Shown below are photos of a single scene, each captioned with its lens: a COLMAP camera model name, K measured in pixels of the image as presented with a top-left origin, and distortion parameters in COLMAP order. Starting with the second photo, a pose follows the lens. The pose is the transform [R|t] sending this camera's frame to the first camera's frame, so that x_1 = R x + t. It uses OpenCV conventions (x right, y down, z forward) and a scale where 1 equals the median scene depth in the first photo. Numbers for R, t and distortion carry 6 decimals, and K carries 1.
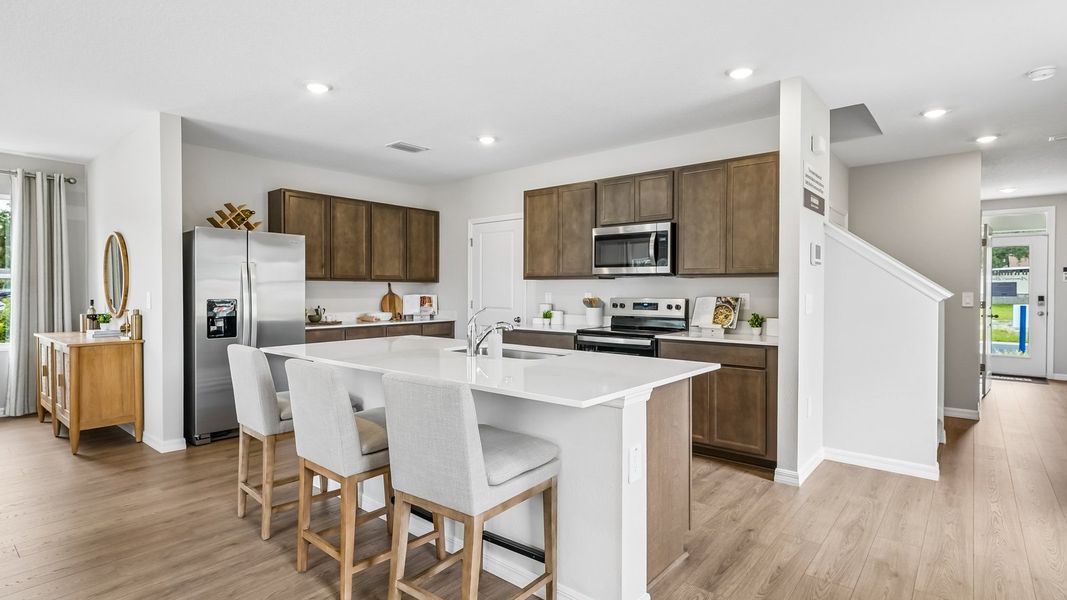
lens RADIAL K [[529.3, 0, 526.3], [0, 529.3, 297.1], [0, 0, 1]] dist [0.000991, 0.001271]
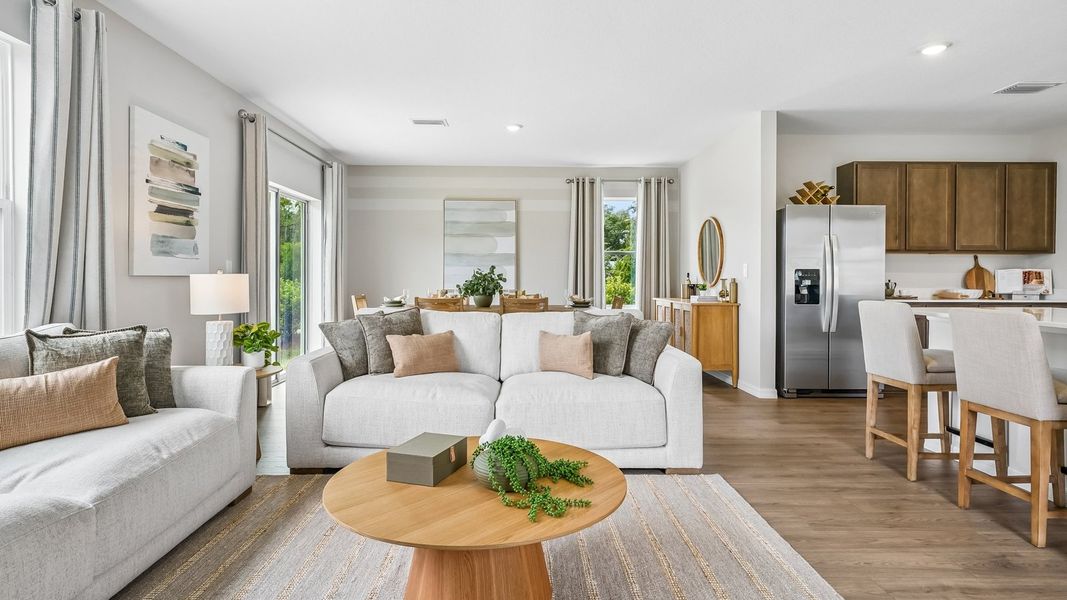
lens RADIAL K [[561.6, 0, 528.1], [0, 561.6, 280.5], [0, 0, 1]] dist [0.012966, 0.000491]
pose [[0.662762, 0.004826, -0.748815, -0.072605], [-0.011839, 0.999922, -0.004035, 0.034657], [0.748737, 0.011539, 0.662767, -0.184533]]
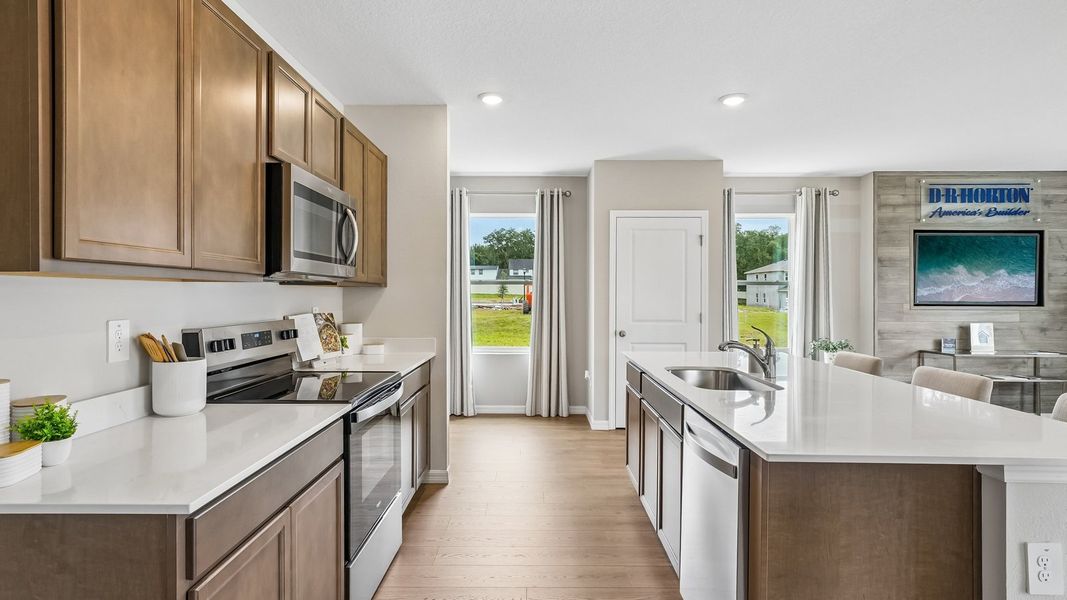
lens RADIAL K [[539.4, 0, 521.6], [0, 539.4, 295.4], [0, 0, 1]] dist [0.003751, 0.001186]
pose [[-0.643647, -0.007945, 0.765281, -0.309544], [0.005246, 0.999877, 0.014793, -0.028947], [-0.765304, 0.013536, -0.643526, 1.102472]]
